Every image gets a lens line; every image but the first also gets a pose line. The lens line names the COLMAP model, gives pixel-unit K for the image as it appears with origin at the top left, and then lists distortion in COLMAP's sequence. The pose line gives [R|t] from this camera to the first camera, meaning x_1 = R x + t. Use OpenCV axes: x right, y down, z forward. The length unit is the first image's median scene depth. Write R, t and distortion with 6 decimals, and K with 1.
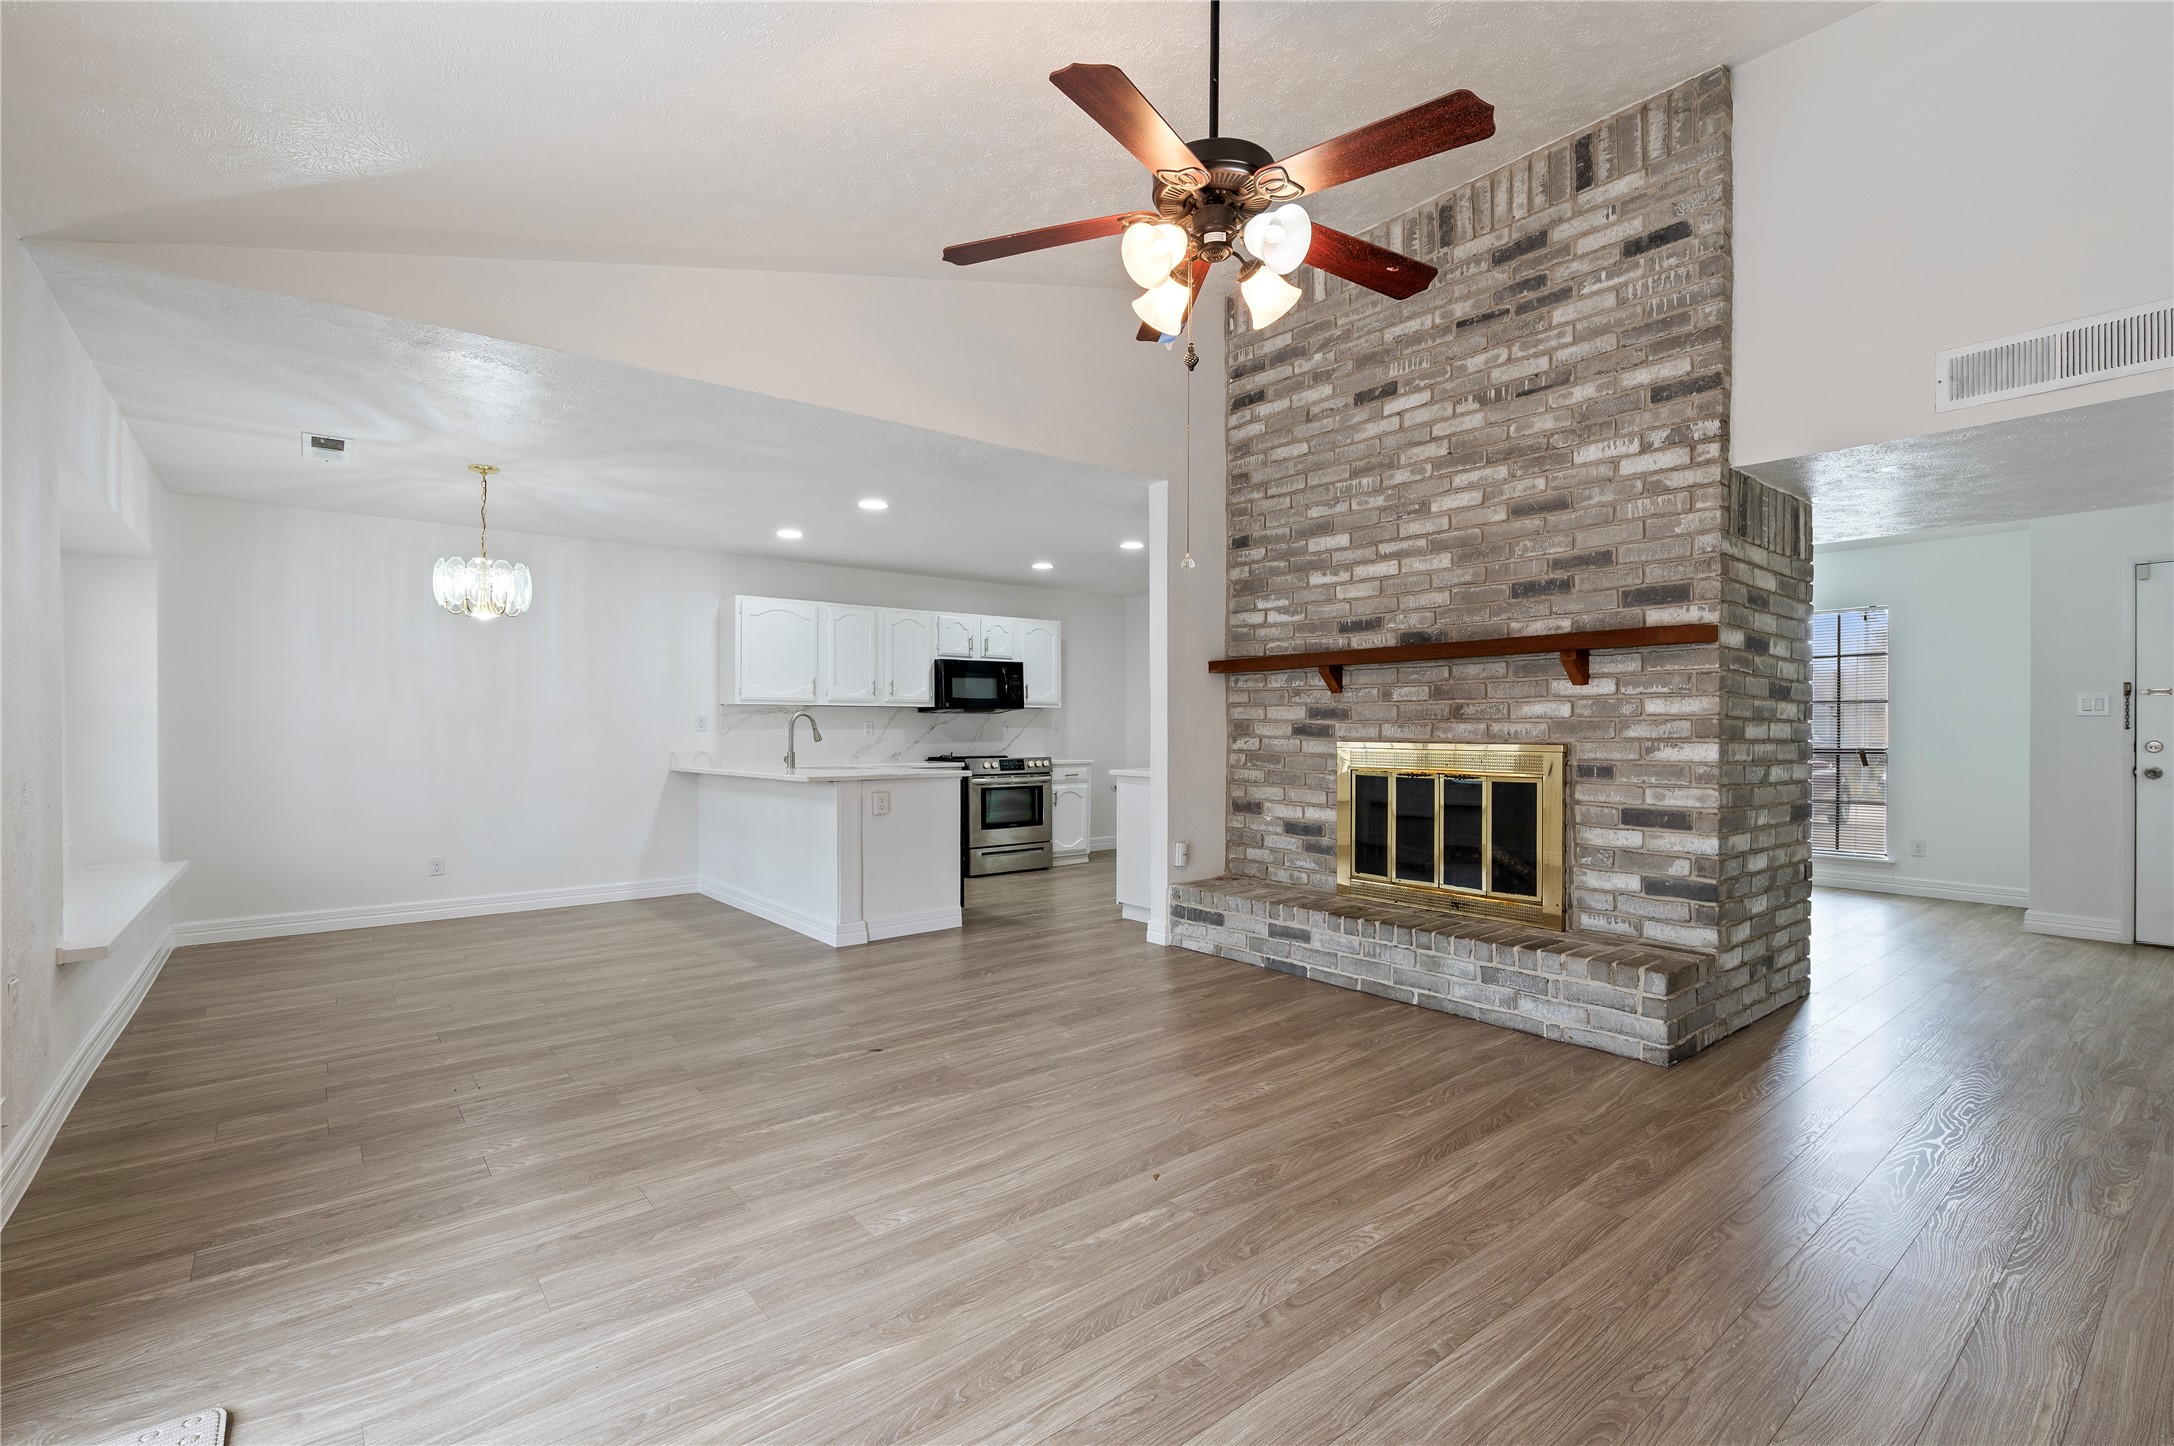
lens RADIAL K [[922.7, 0, 1079.5], [0, 922.7, 735.0], [0, 0, 1]] dist [-0.004690, -0.000250]
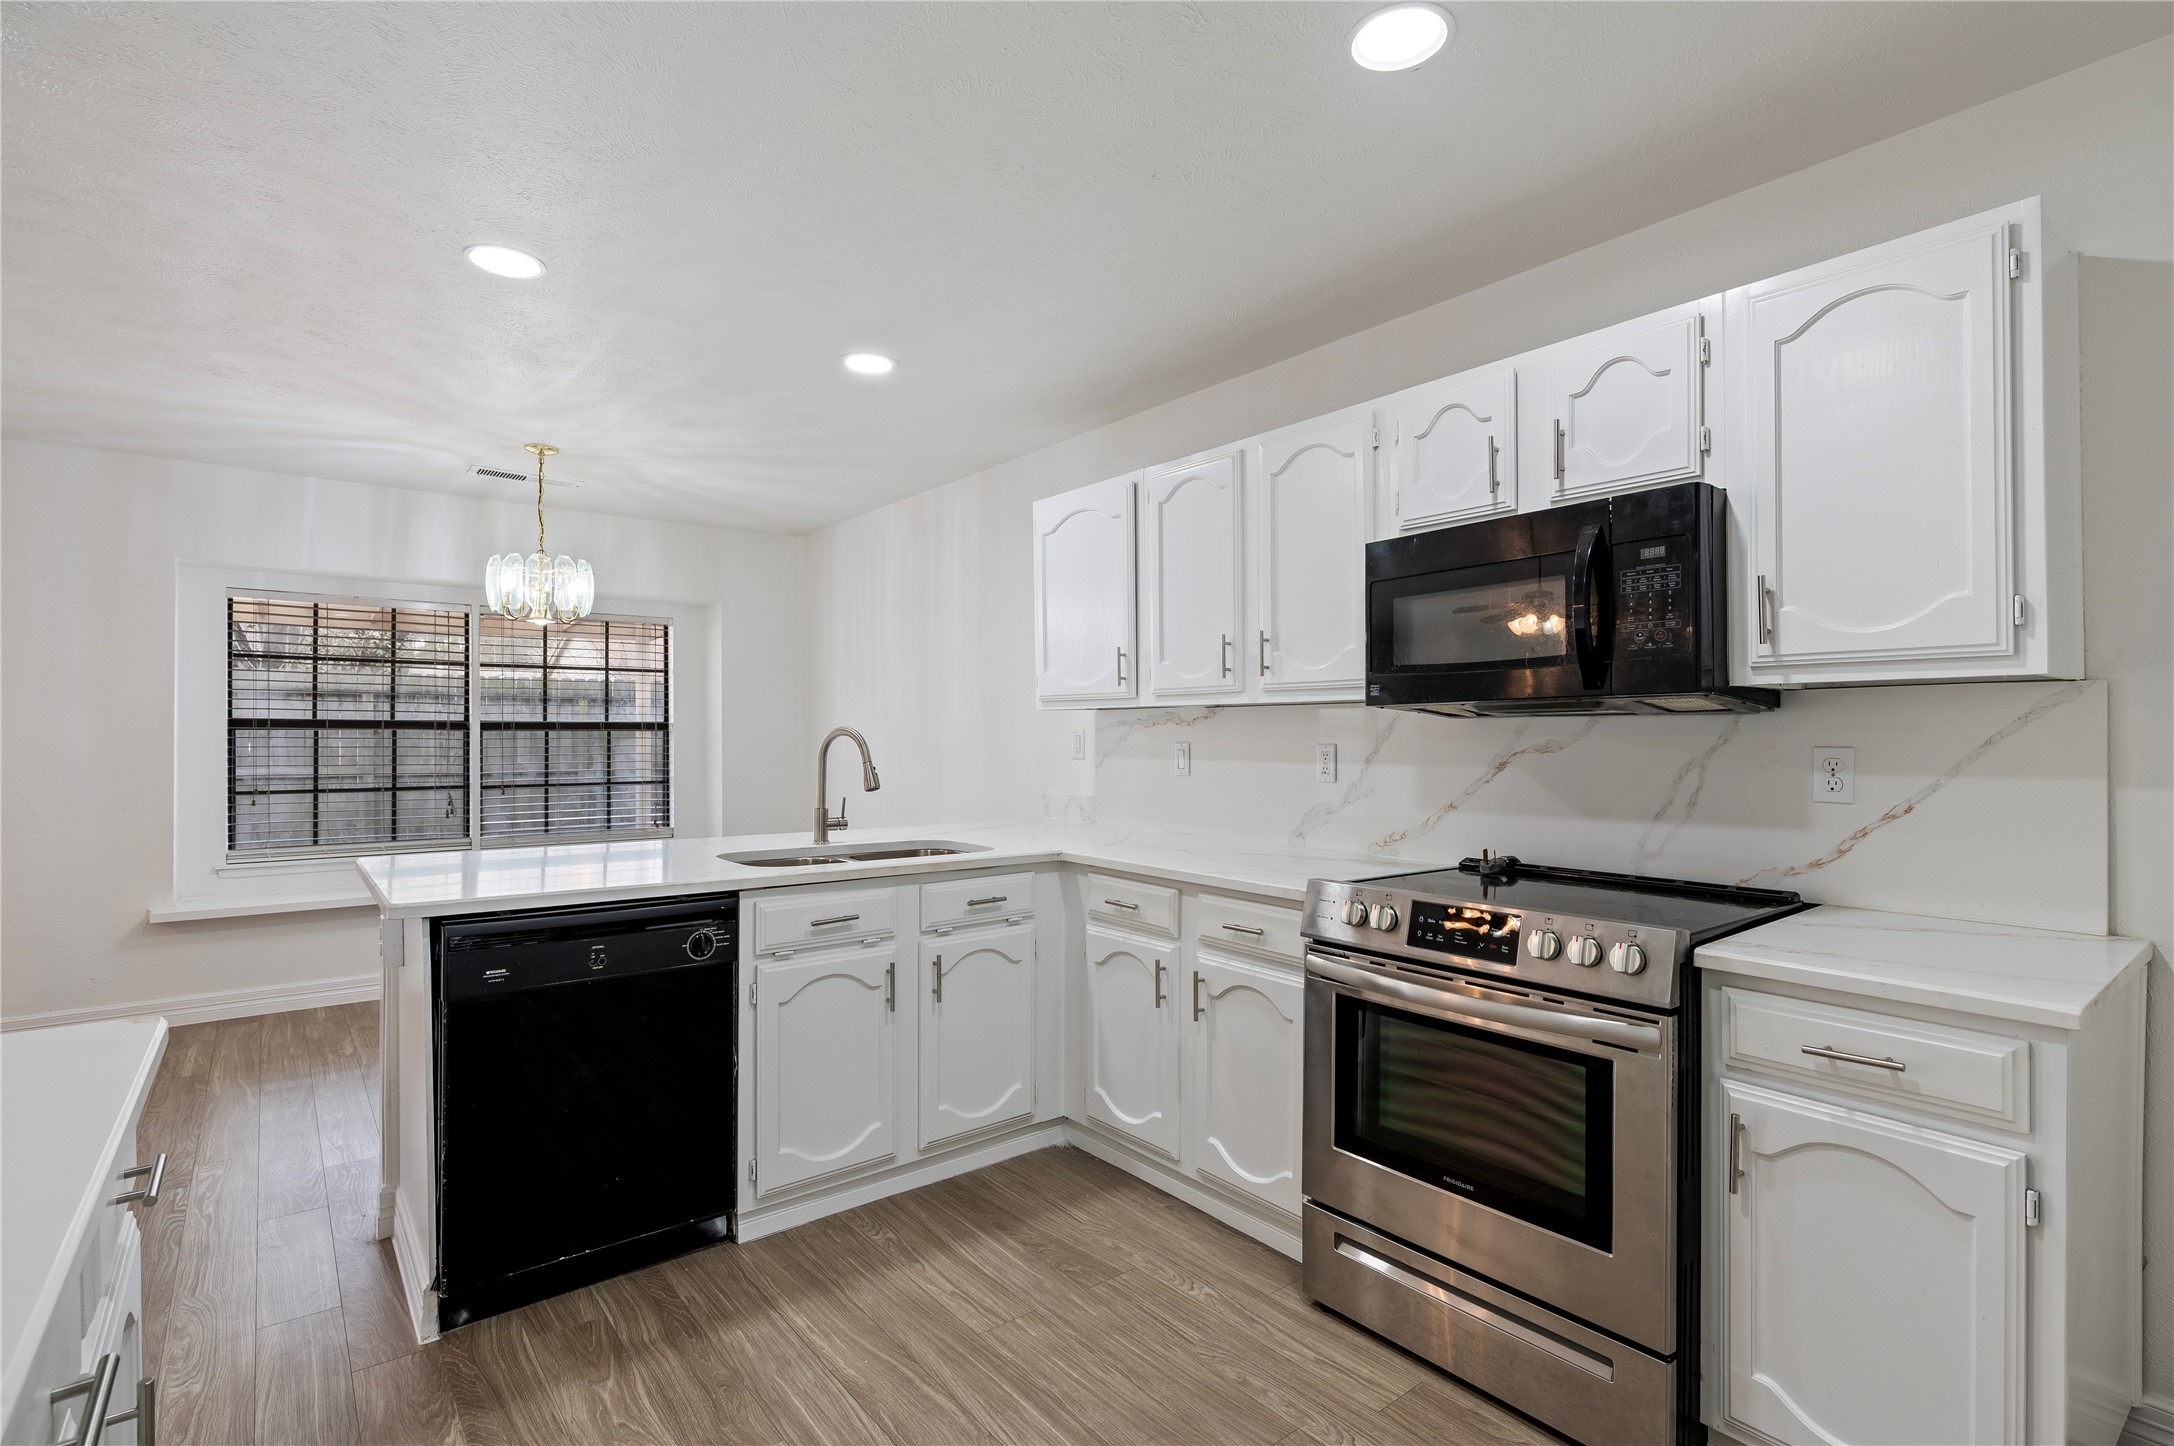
lens RADIAL K [[1033.1, 0, 1184.2], [0, 1033.1, 724.4], [0, 0, 1]] dist [-0.025068, 0.000321]
pose [[0.049250, -0.006650, -0.998764, 0.188257], [-0.006031, 0.999958, -0.006956, -0.018661], [0.998768, 0.006366, 0.049208, 0.900116]]
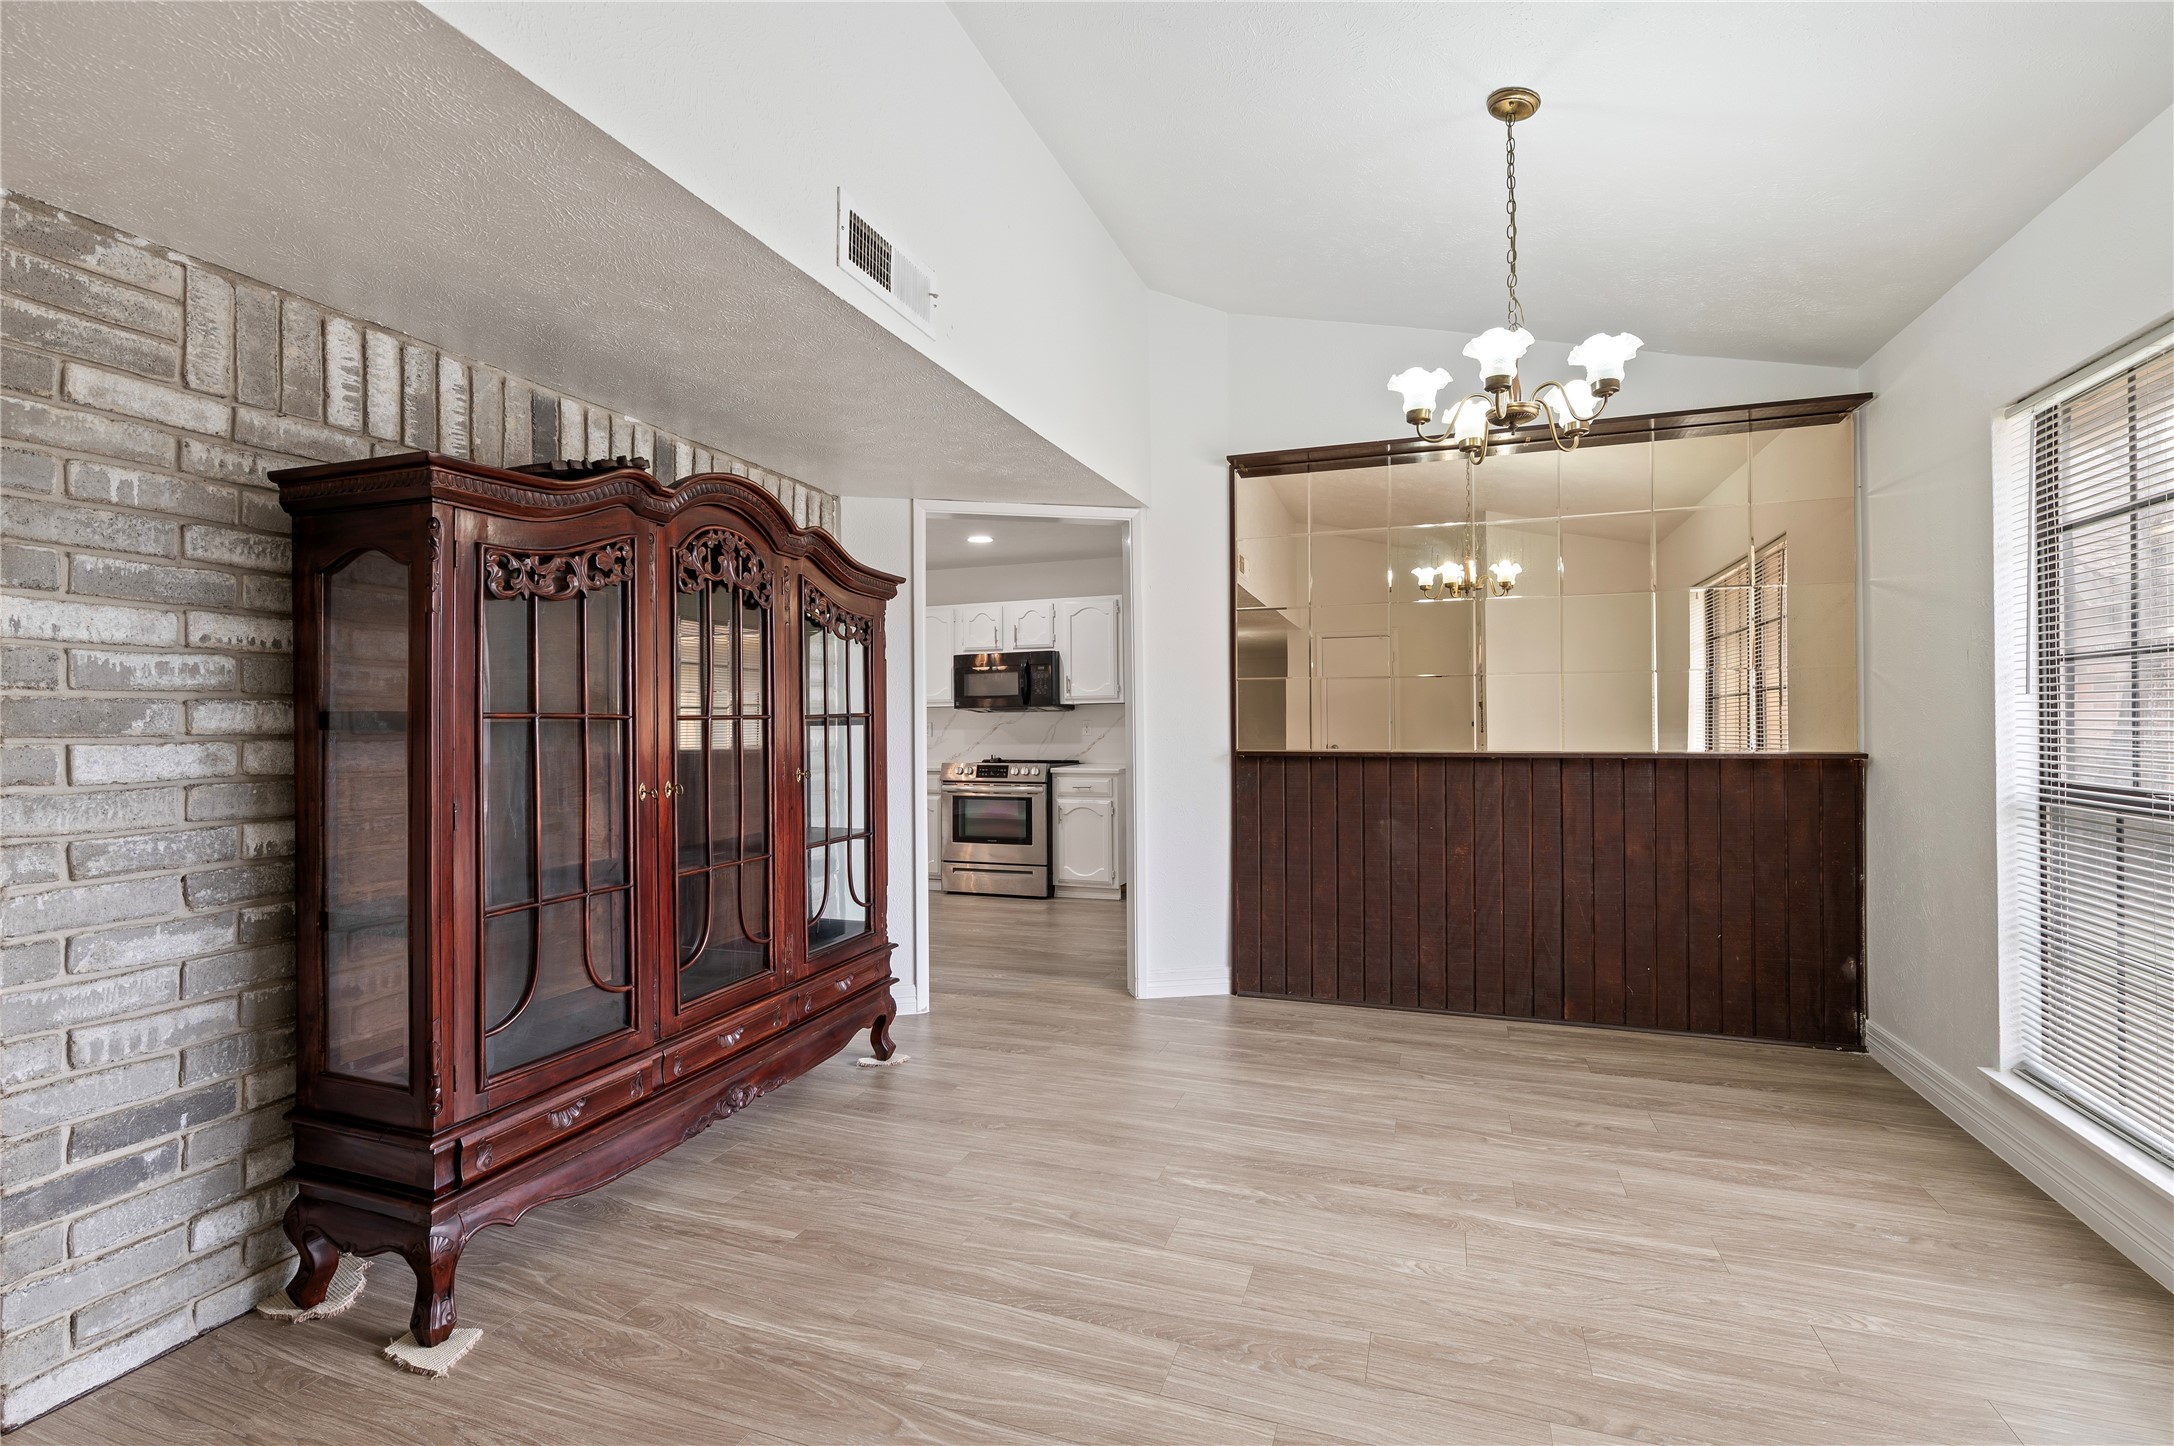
lens RADIAL K [[922.7, 0, 1101.6], [0, 922.7, 721.1], [0, 0, 1]] dist [-0.004690, -0.000250]
pose [[0.516530, -0.001675, -0.856267, 0.713404], [-0.000405, 0.999997, -0.002201, -0.012967], [0.856269, 0.001484, 0.516528, 0.628809]]
